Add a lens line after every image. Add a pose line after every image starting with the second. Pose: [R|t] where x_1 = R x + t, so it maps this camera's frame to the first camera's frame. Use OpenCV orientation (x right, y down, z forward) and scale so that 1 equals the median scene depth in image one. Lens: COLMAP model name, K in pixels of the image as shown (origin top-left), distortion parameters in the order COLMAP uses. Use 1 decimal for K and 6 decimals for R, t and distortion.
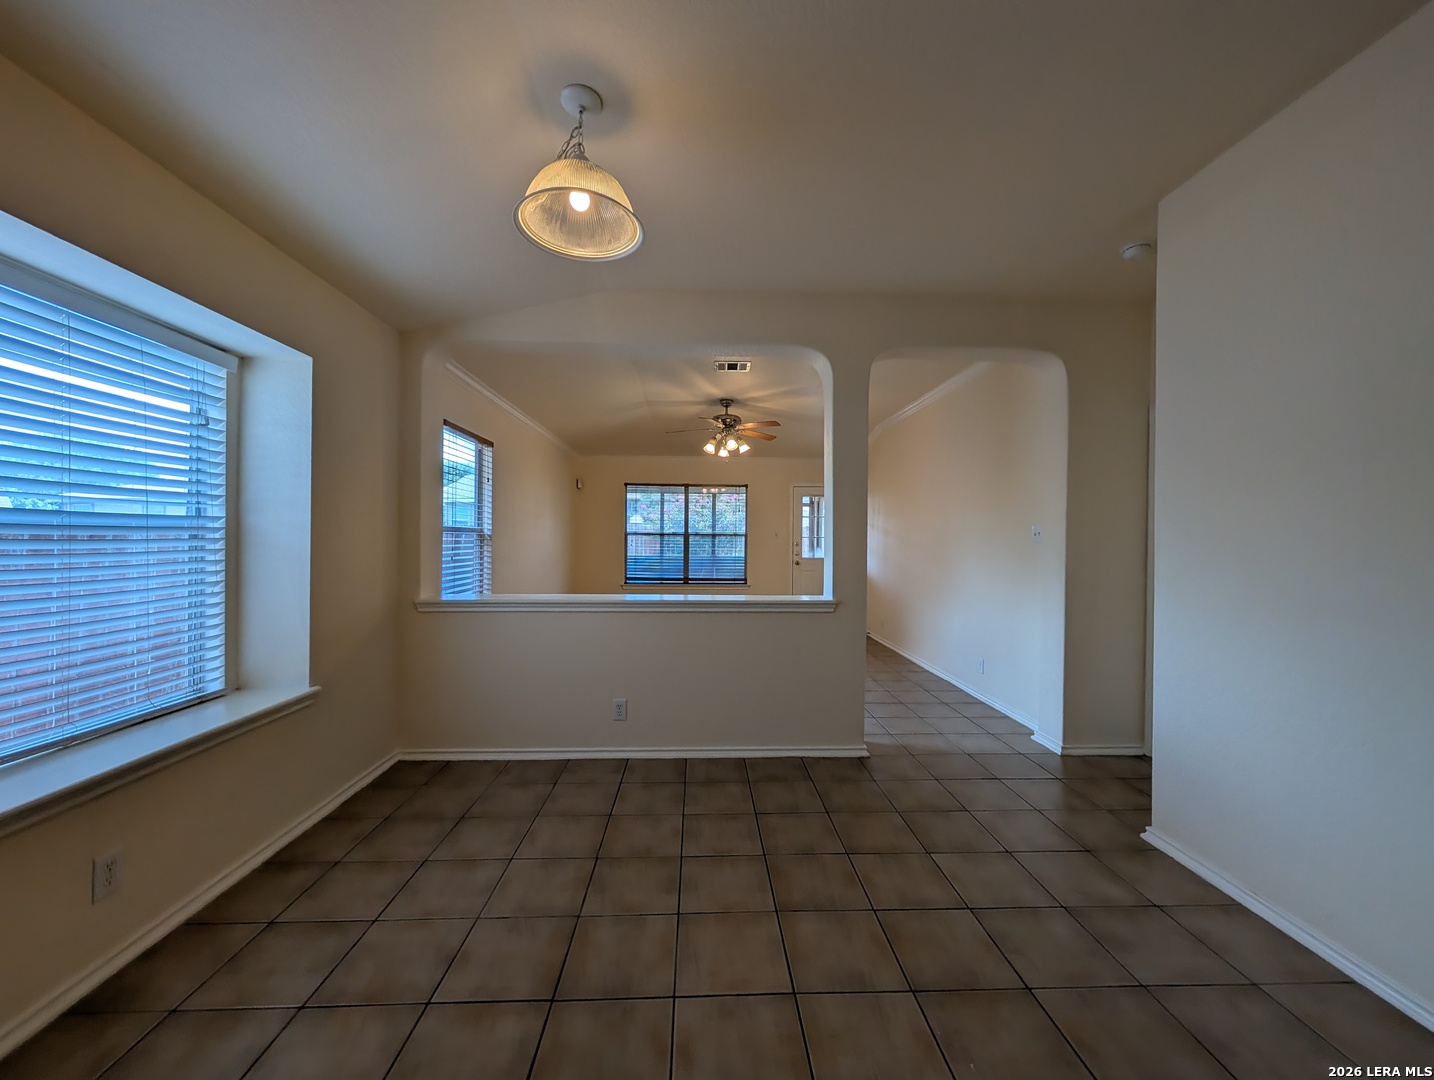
lens RADIAL K [[542.4, 0, 721.5], [0, 542.4, 540.6], [0, 0, 1]] dist [0.001083, -0.000458]
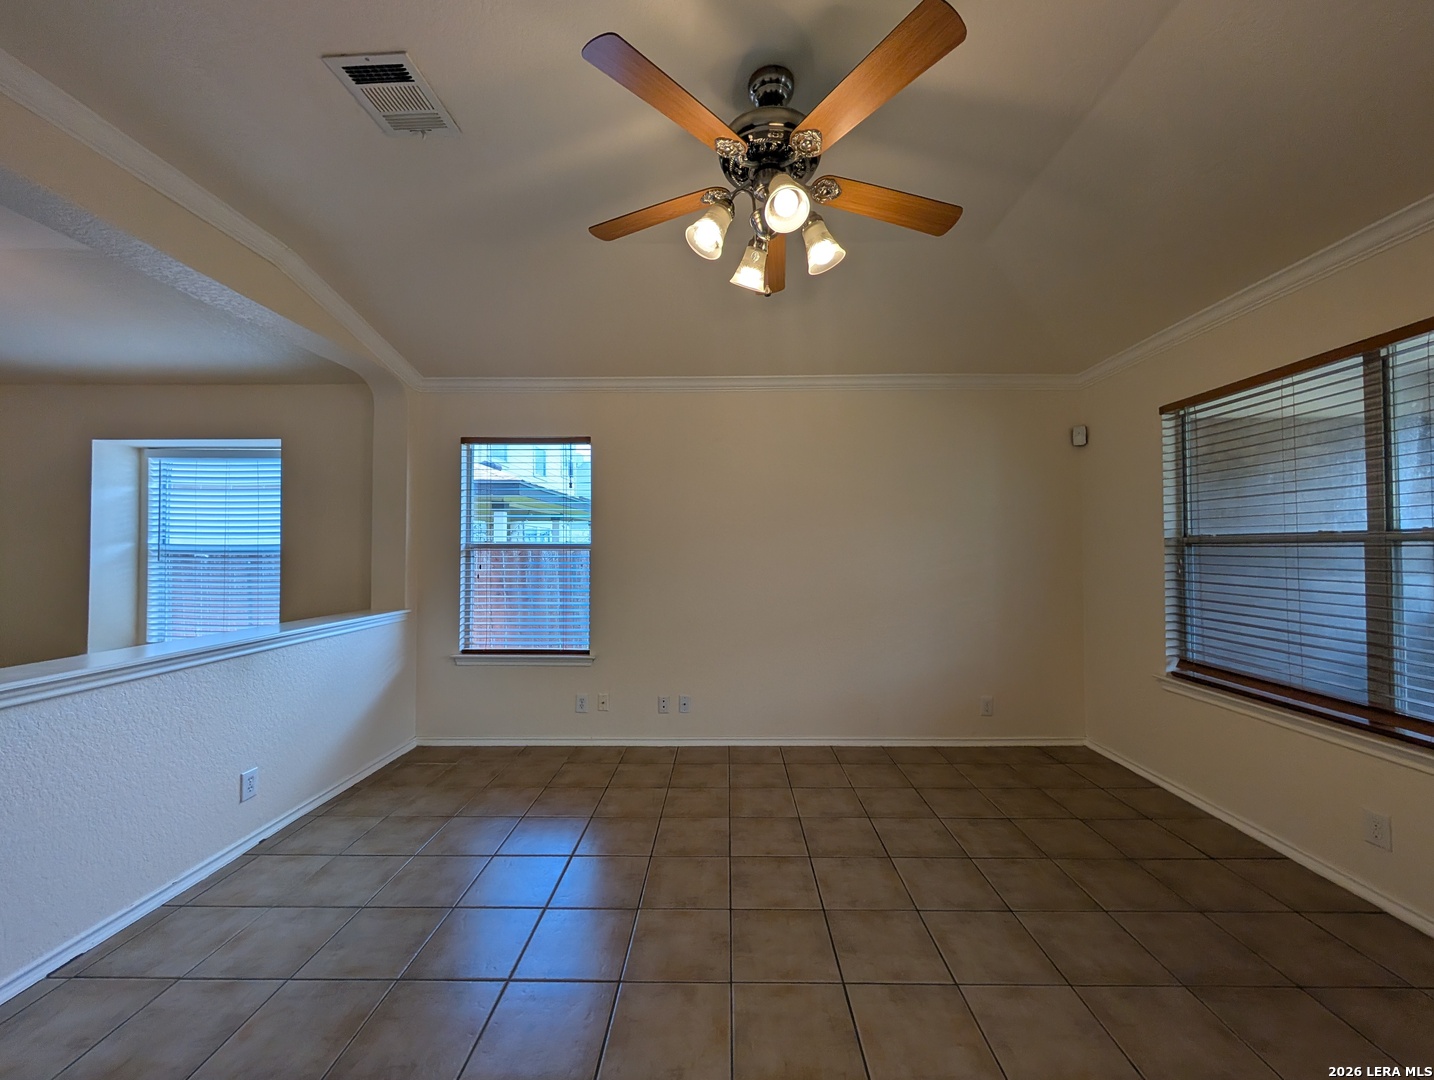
lens RADIAL K [[542.4, 0, 717.7], [0, 542.4, 541.0], [0, 0, 1]] dist [0.001083, -0.000458]
pose [[-0.058162, -0.027282, -0.997934, 0.560219], [-0.001268, 0.999628, -0.027254, -0.006014], [0.998306, -0.000320, -0.058175, 1.849329]]
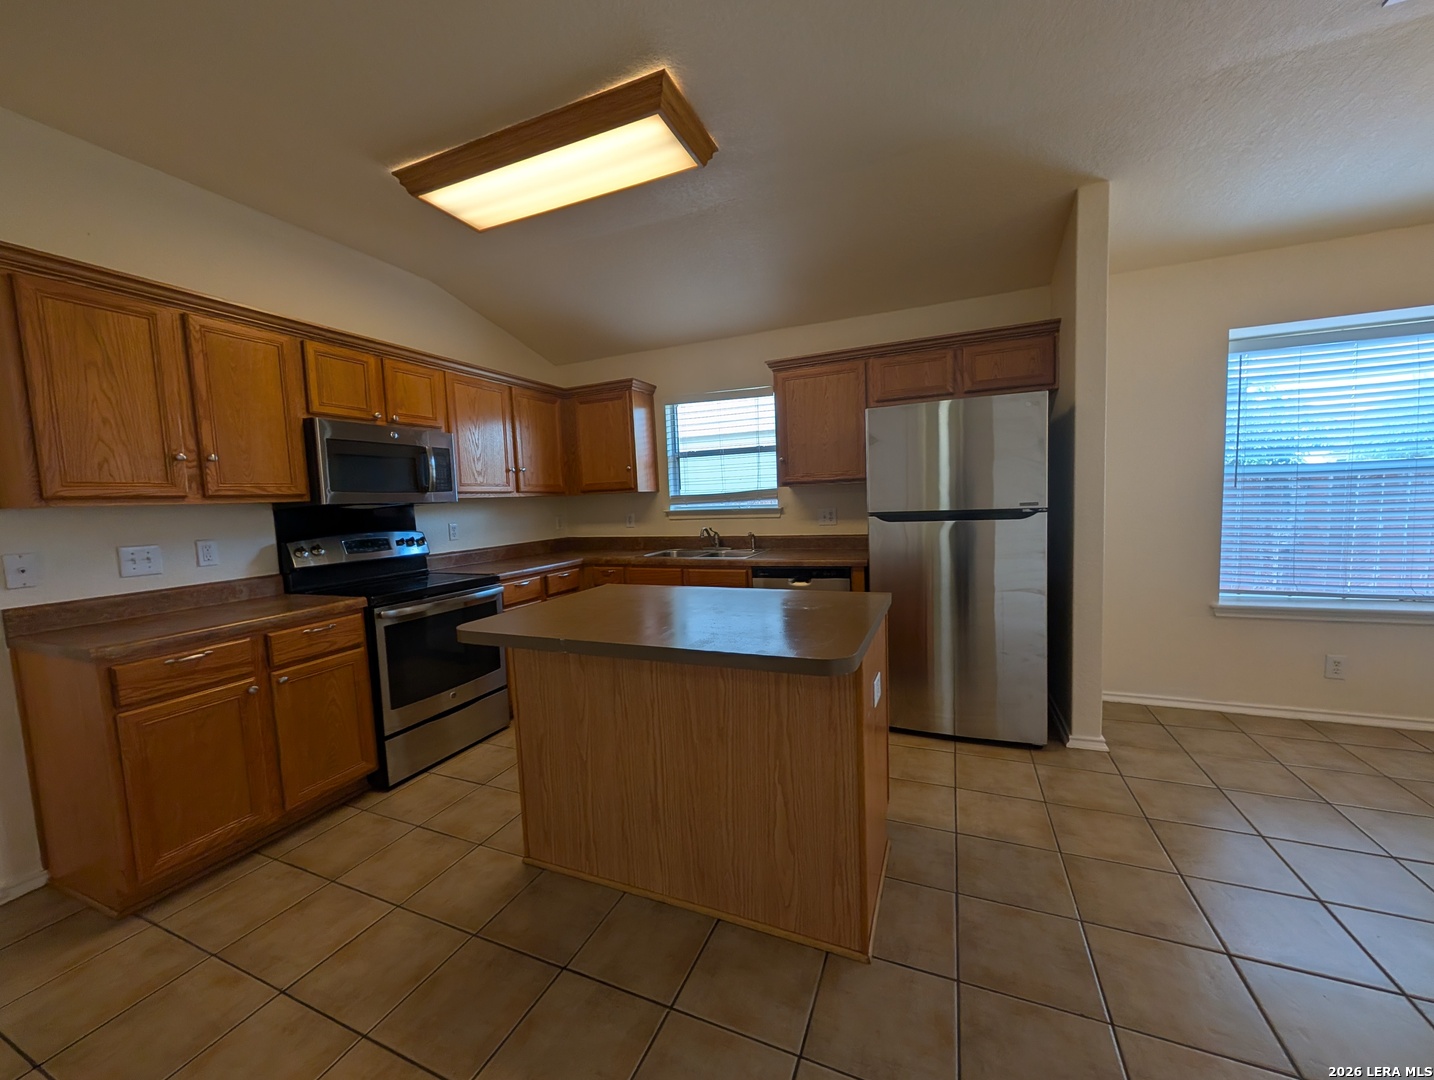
lens RADIAL K [[542.4, 0, 718.9], [0, 542.4, 543.7], [0, 0, 1]] dist [0.001083, -0.000458]
pose [[-0.429932, 0.084527, -0.898896, 0.685194], [0.033474, 0.996416, 0.077686, 0.001691], [0.902240, 0.003310, -0.431221, -0.032273]]
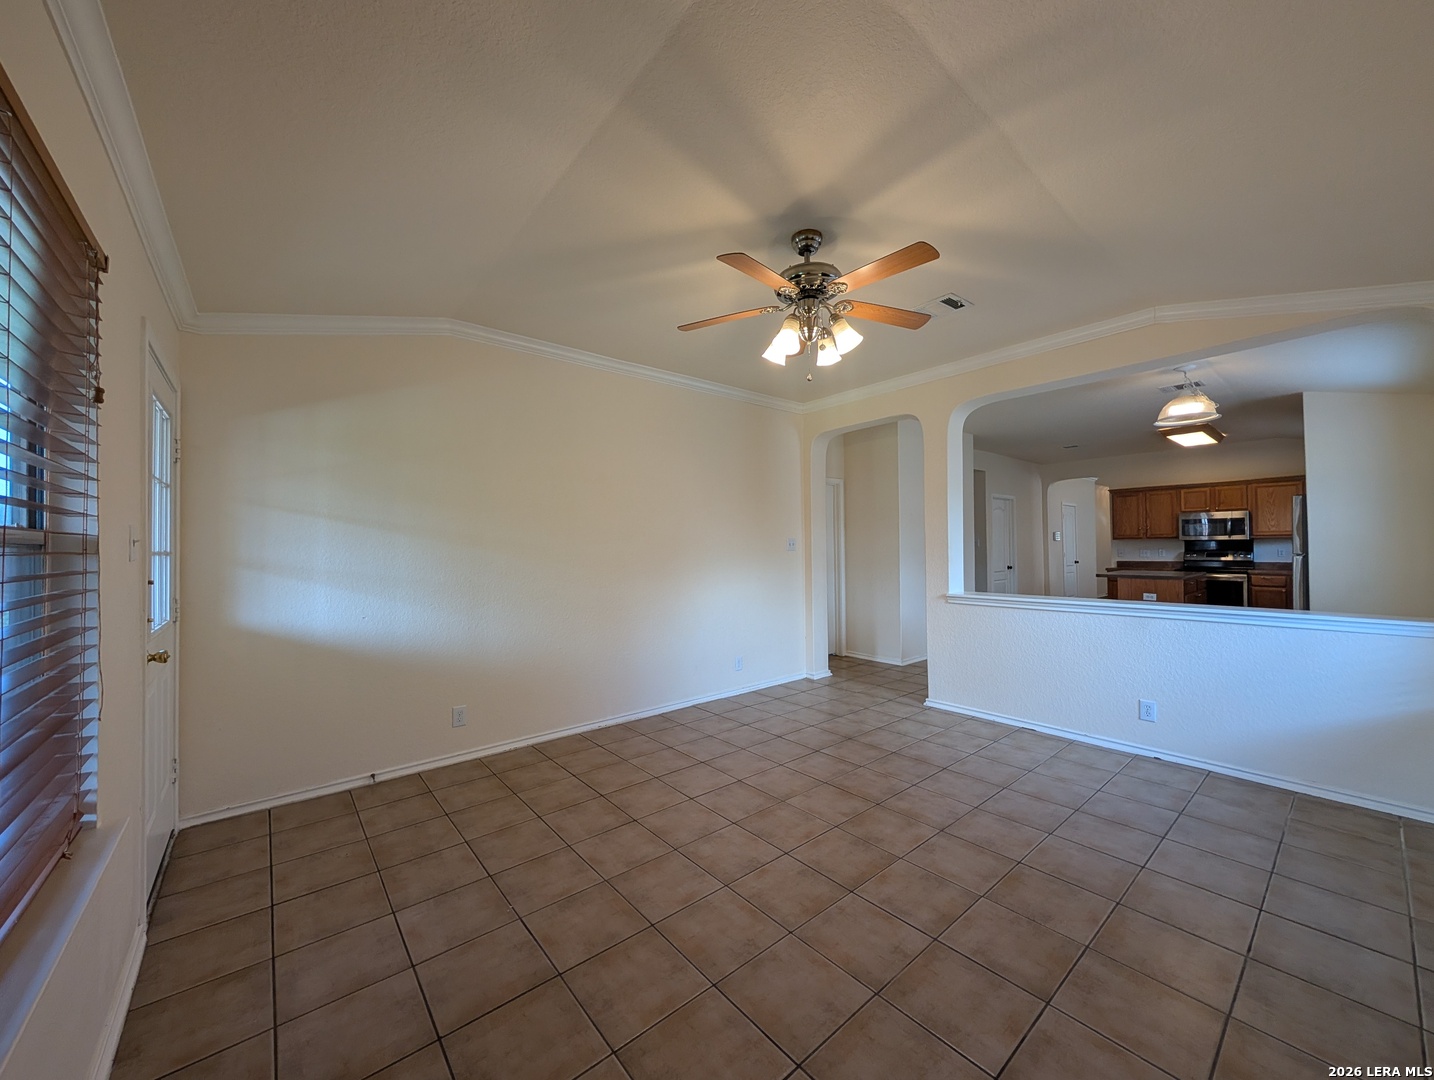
lens RADIAL K [[542.4, 0, 719.4], [0, 542.4, 541.0], [0, 0, 1]] dist [0.001083, -0.000458]
pose [[-0.606859, 0.009105, 0.794757, -0.549849], [0.009809, 0.999944, -0.003966, -0.020581], [-0.794749, 0.005389, -0.606914, 2.479141]]
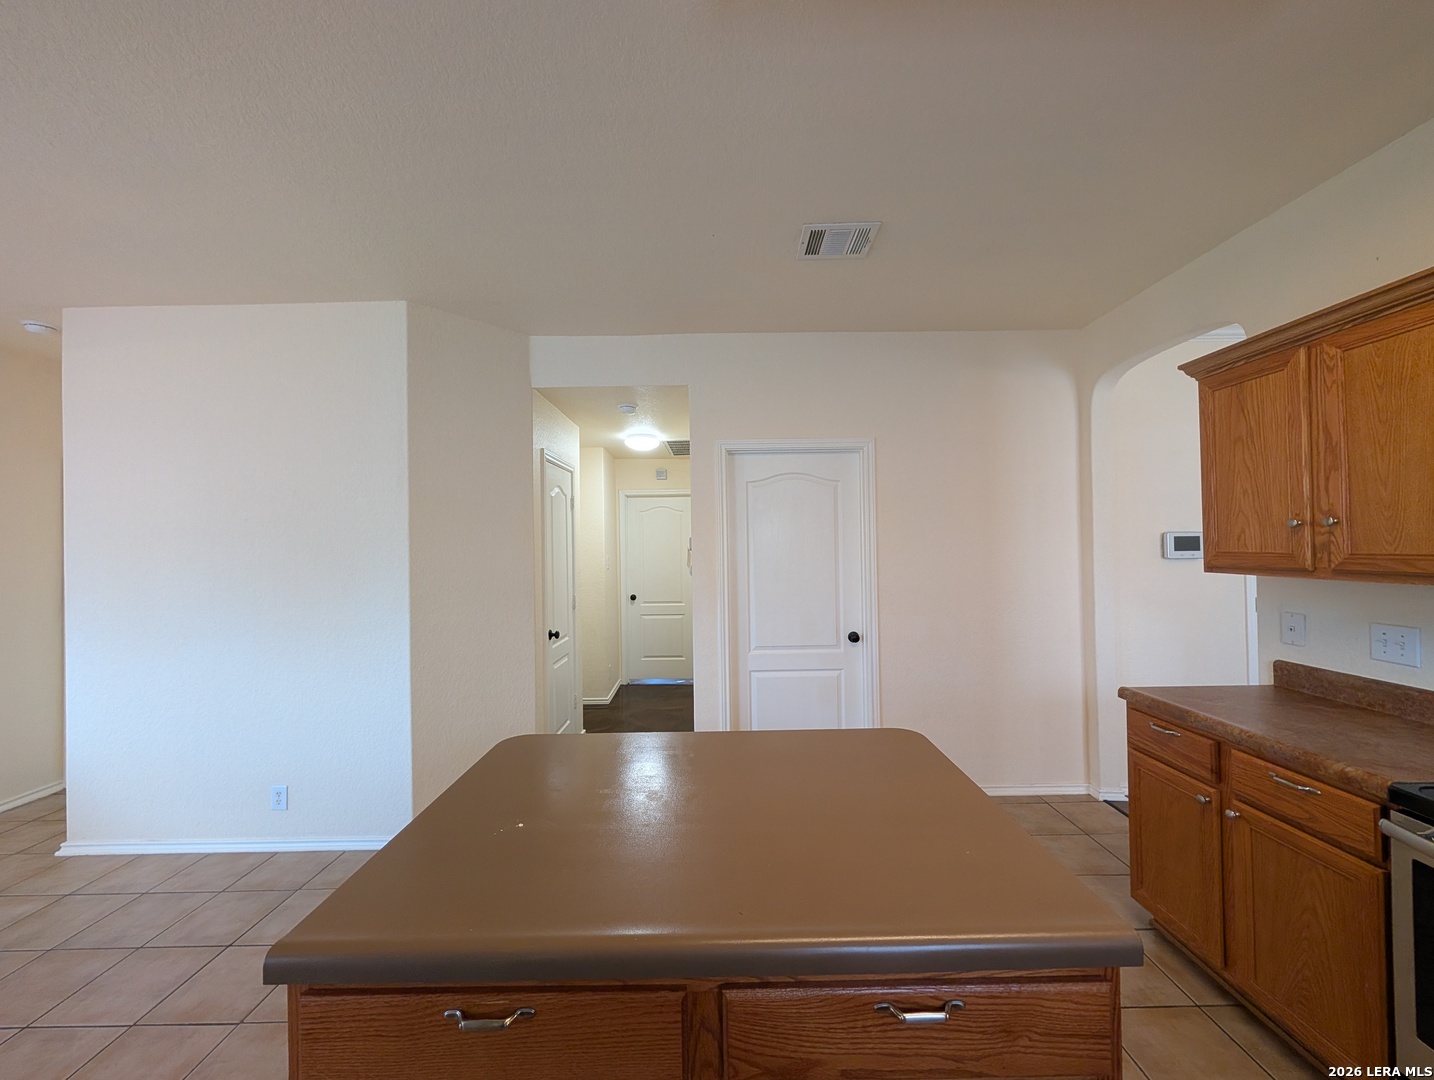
lens RADIAL K [[542.4, 0, 720.3], [0, 542.4, 539.6], [0, 0, 1]] dist [0.001083, -0.000458]
pose [[0.040898, -0.000291, 0.999163, -0.239693], [0.018837, 0.999822, -0.000480, -0.069912], [-0.998986, 0.018841, 0.040896, -0.353880]]
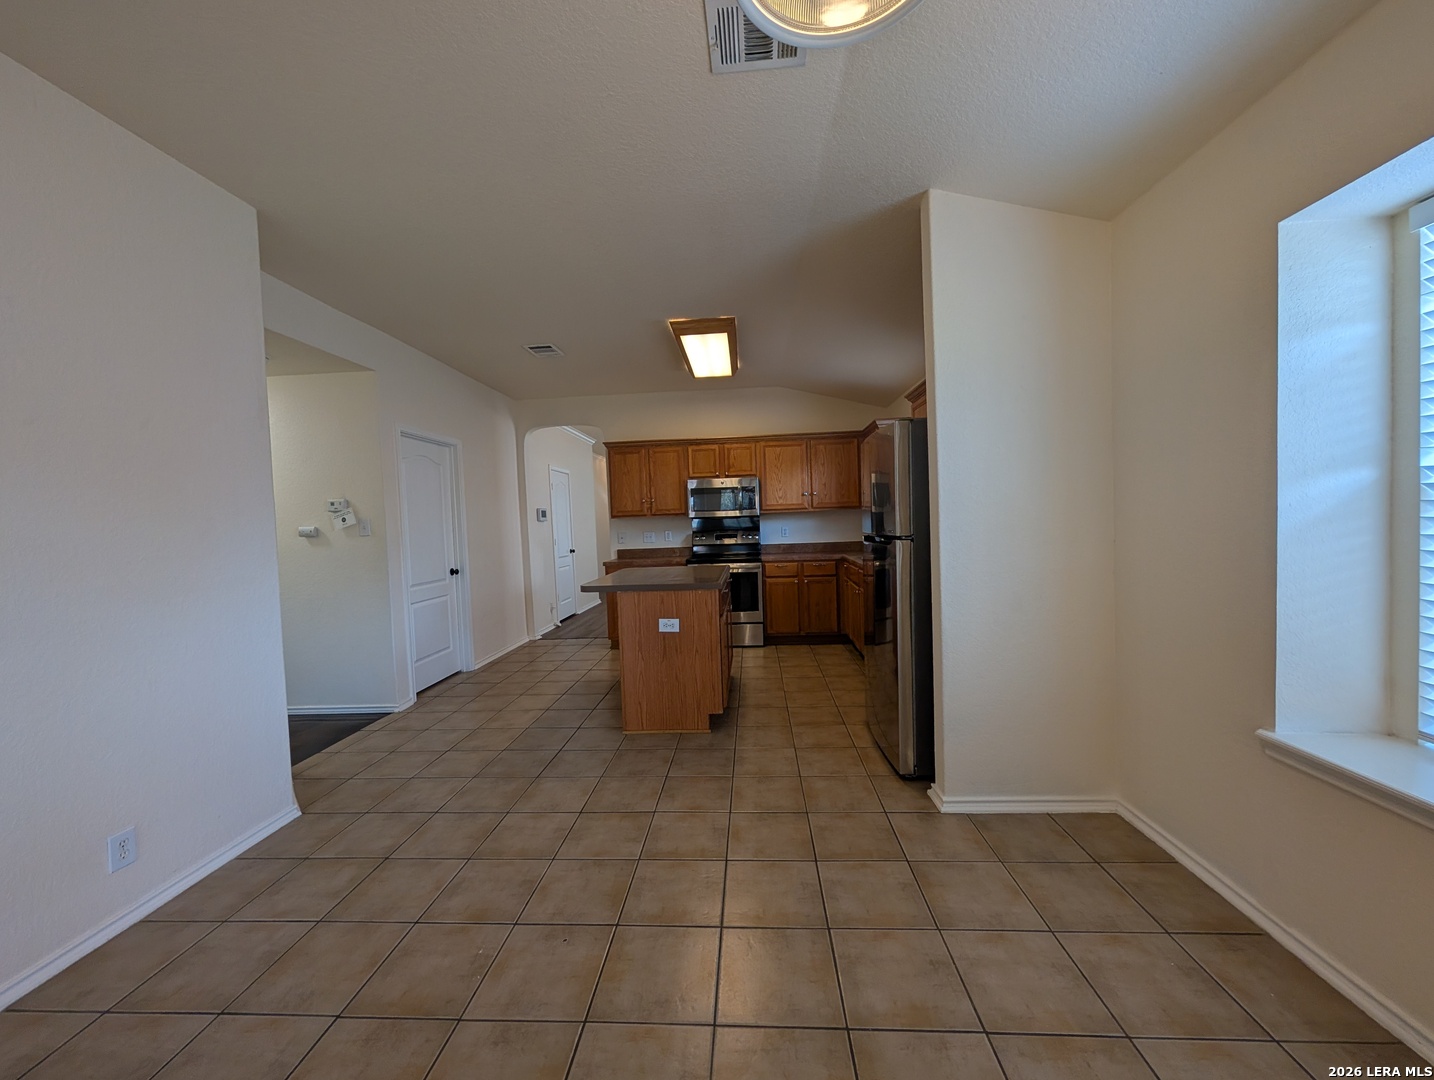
lens RADIAL K [[542.4, 0, 719.1], [0, 542.4, 541.1], [0, 0, 1]] dist [0.001083, -0.000458]
pose [[-0.994191, 0.024157, 0.104883, -0.104792], [0.028600, 0.998747, 0.041067, -0.006014], [-0.103760, 0.043828, -0.993636, 0.935503]]
